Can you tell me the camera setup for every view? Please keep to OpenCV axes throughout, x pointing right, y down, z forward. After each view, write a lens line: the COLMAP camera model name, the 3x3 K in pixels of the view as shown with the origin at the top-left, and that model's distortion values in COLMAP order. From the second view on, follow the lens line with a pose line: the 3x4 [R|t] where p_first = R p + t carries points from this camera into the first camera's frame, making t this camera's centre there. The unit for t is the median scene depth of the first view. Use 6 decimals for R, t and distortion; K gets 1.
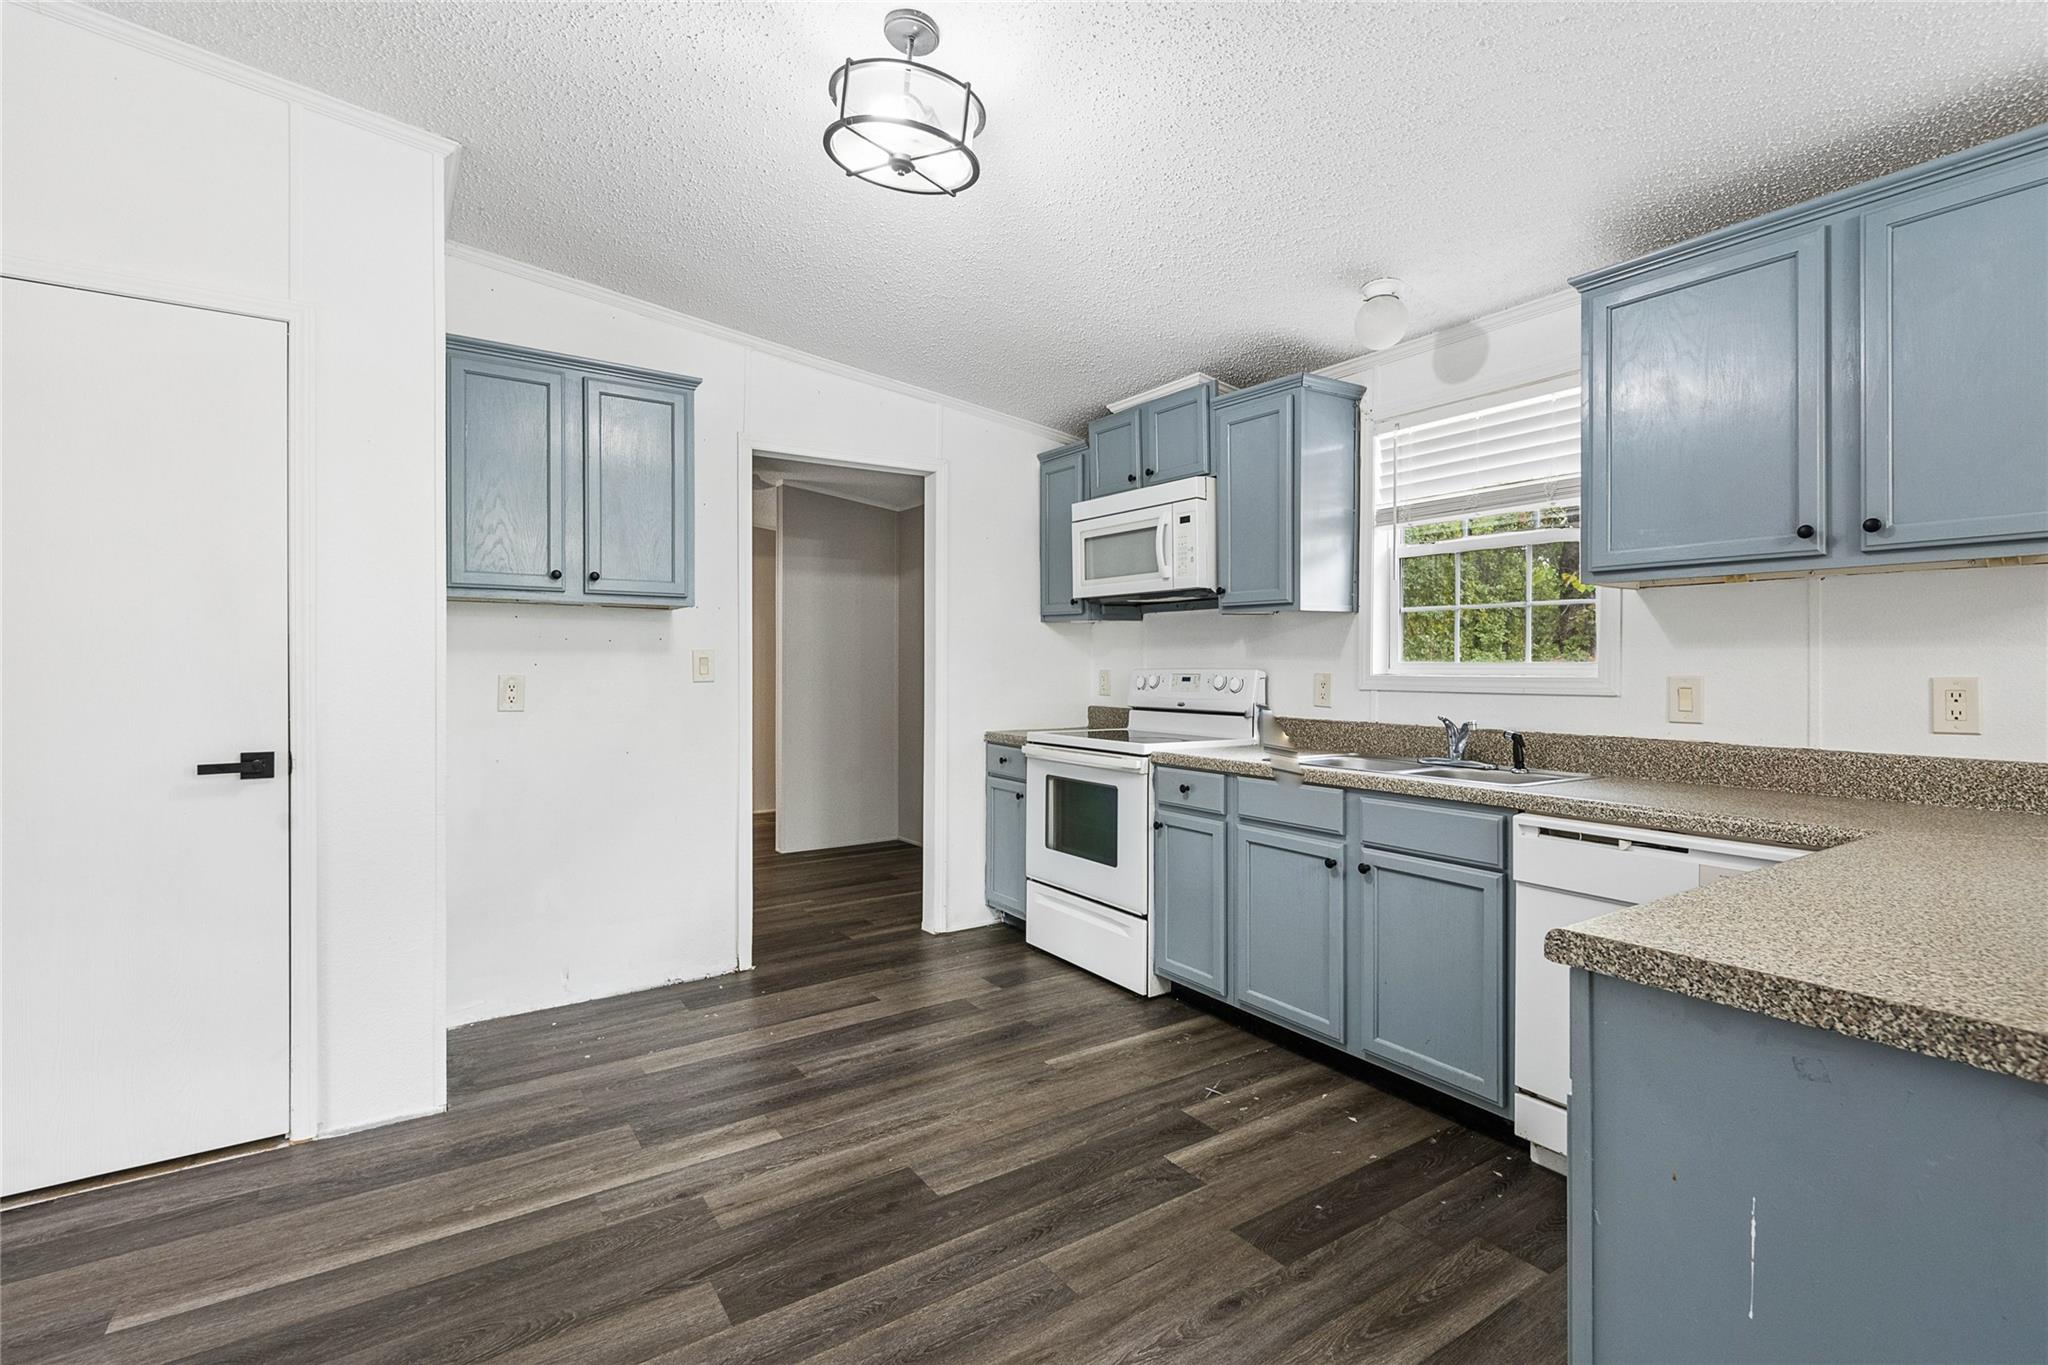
lens RADIAL K [[934.4, 0, 1021.1], [0, 934.4, 669.8], [0, 0, 1]] dist [0.029712, -0.014801]
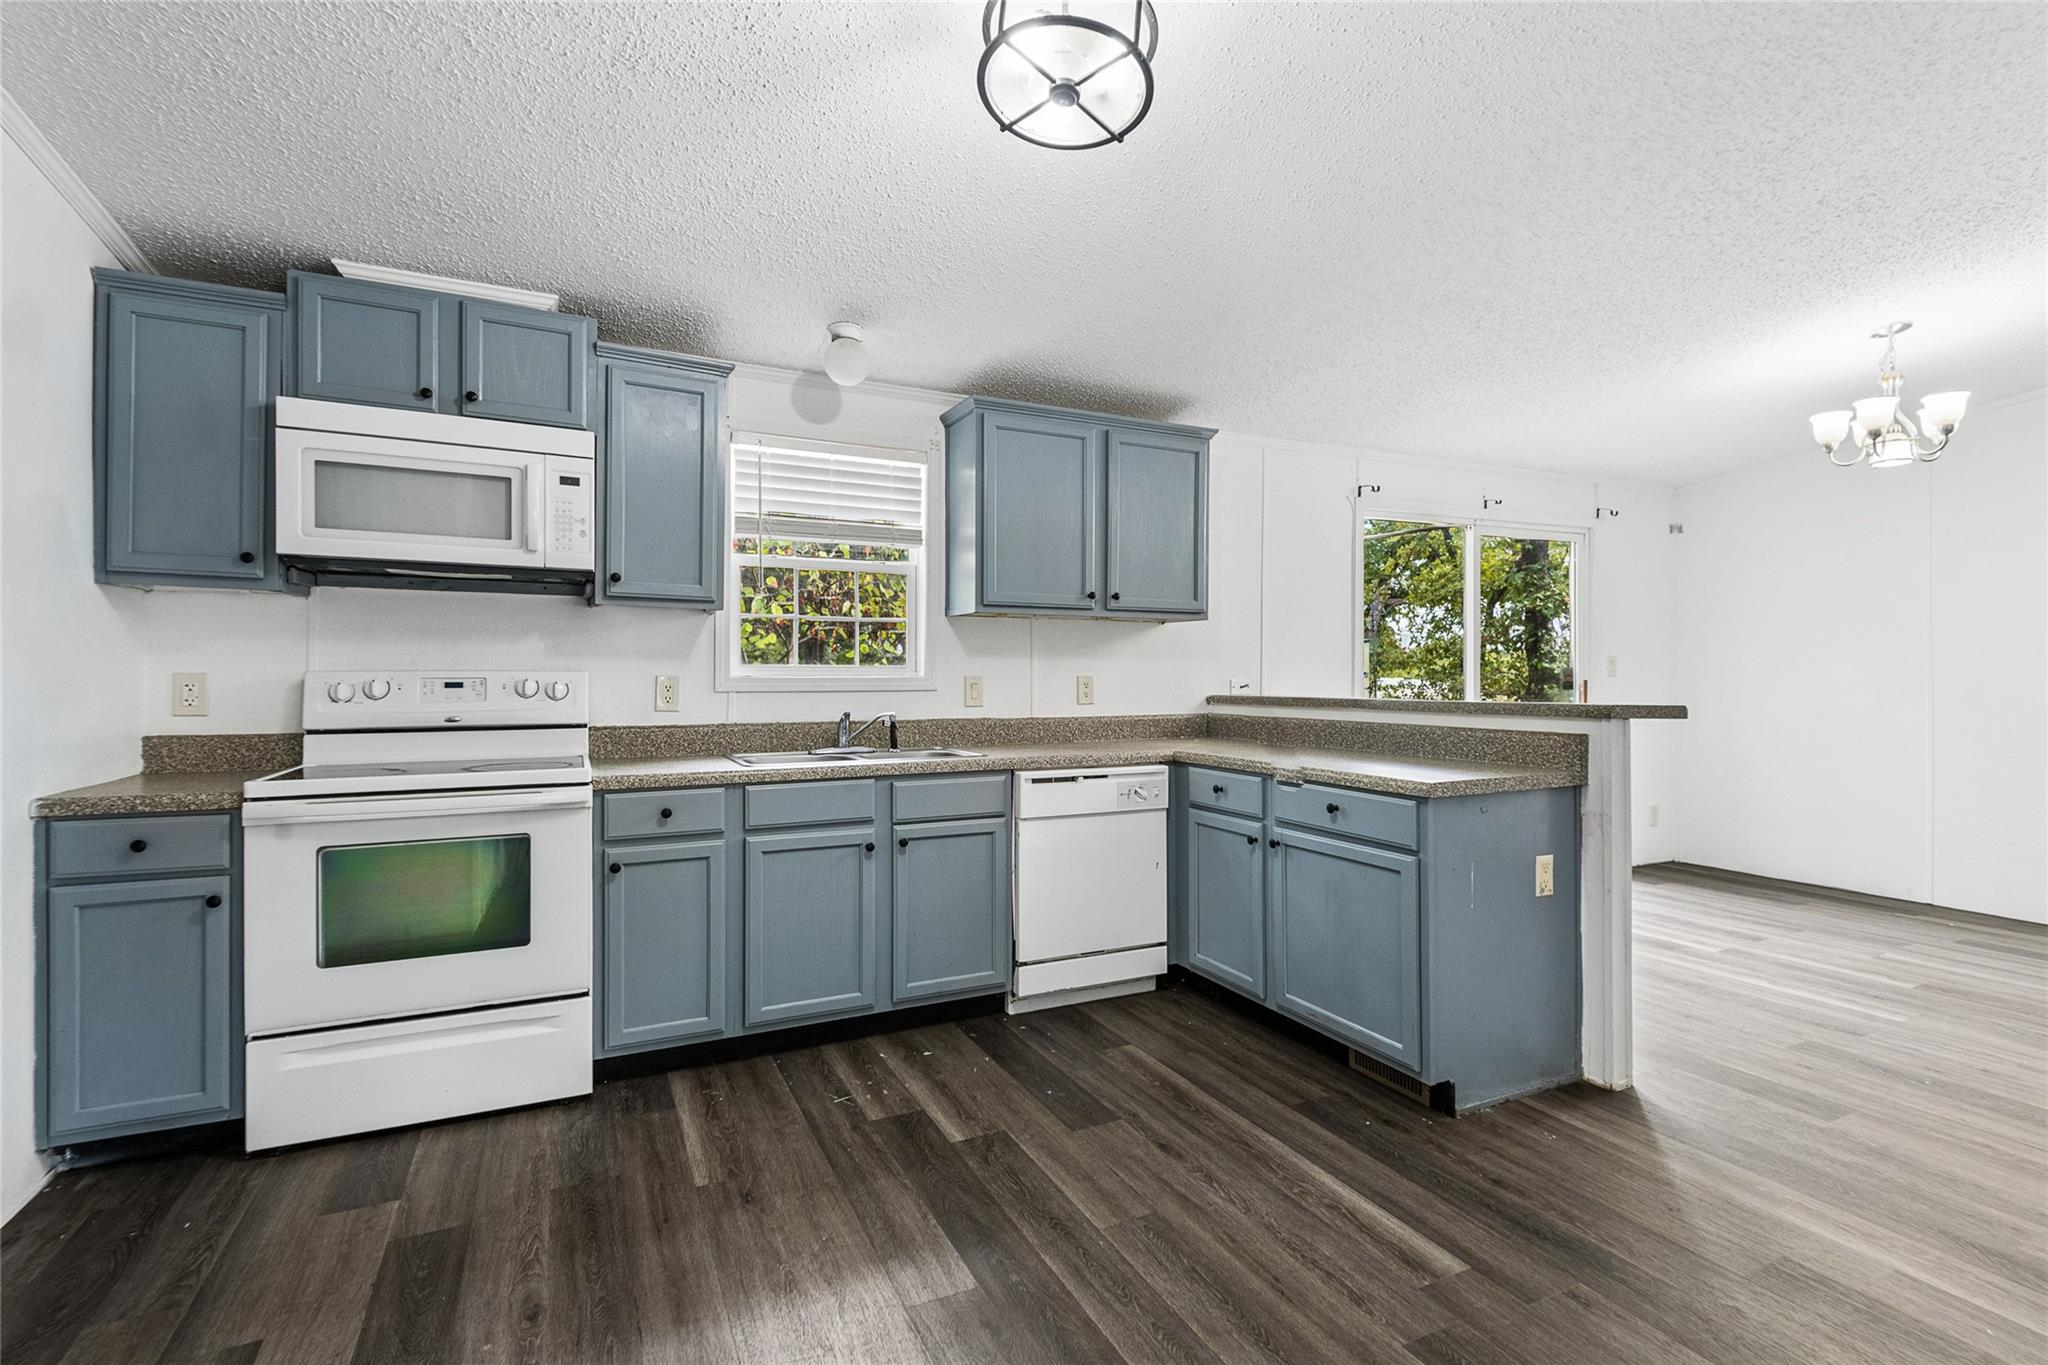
lens RADIAL K [[941.3, 0, 1024.0], [0, 941.3, 682.5], [0, 0, 1]] dist [0.023259, -0.014118]
pose [[0.134111, -0.009974, 0.990916, -0.591845], [0.002235, 0.999950, 0.009763, 0.002076], [-0.990964, 0.000905, 0.134127, 0.538333]]
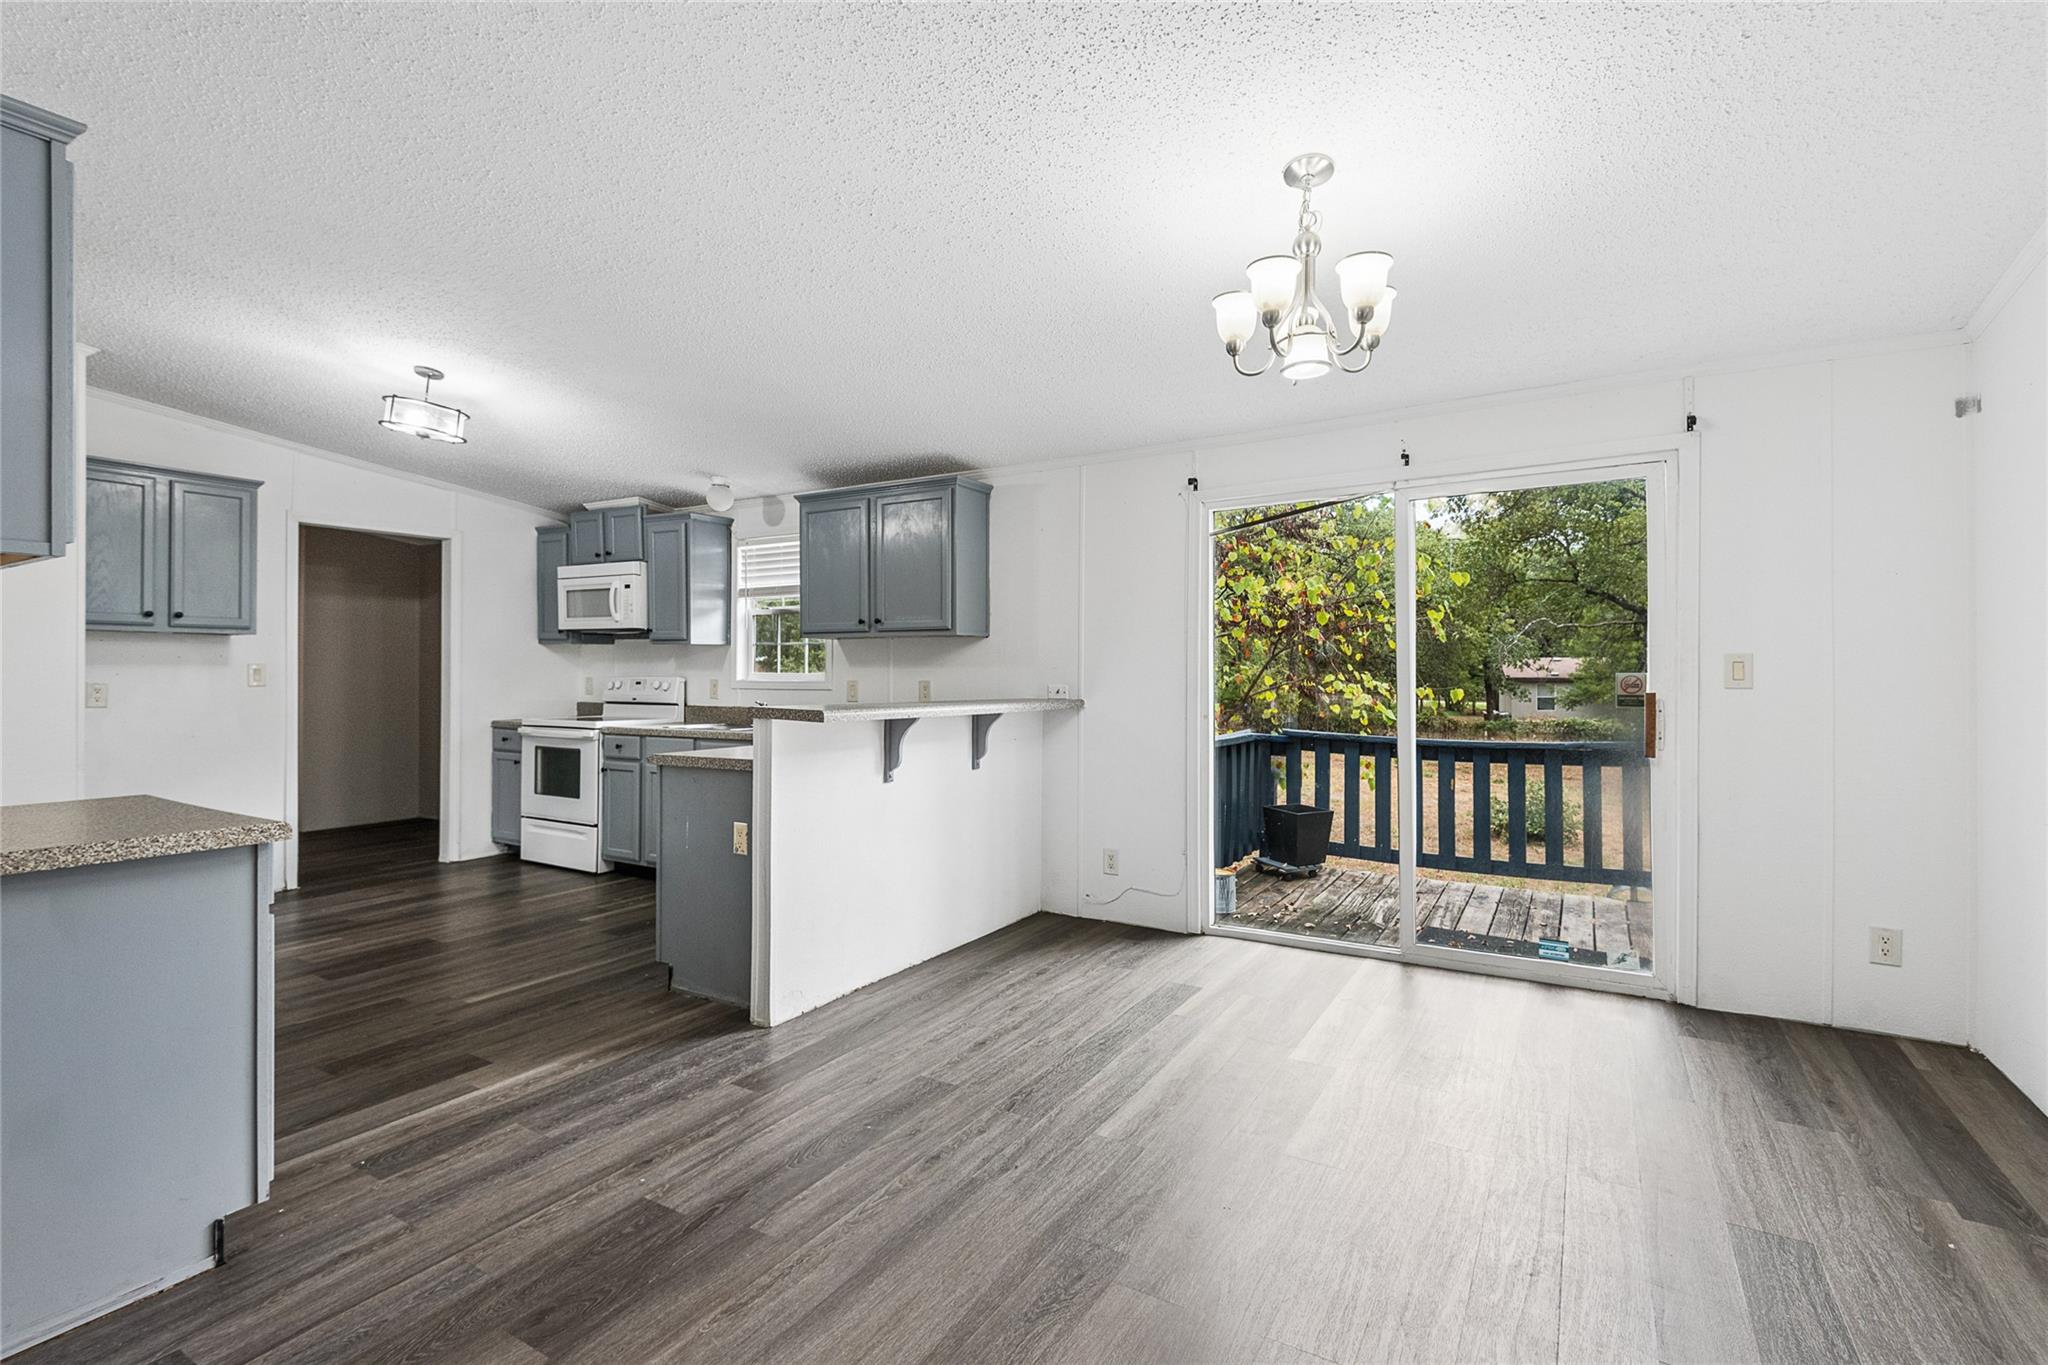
lens RADIAL K [[934.4, 0, 1021.1], [0, 934.4, 669.8], [0, 0, 1]] dist [0.029712, -0.014801]
pose [[0.903975, 0.002570, 0.427578, 0.099250], [0.000470, 0.999975, -0.007005, -0.001446], [-0.427586, 0.006533, 0.903951, -0.835781]]
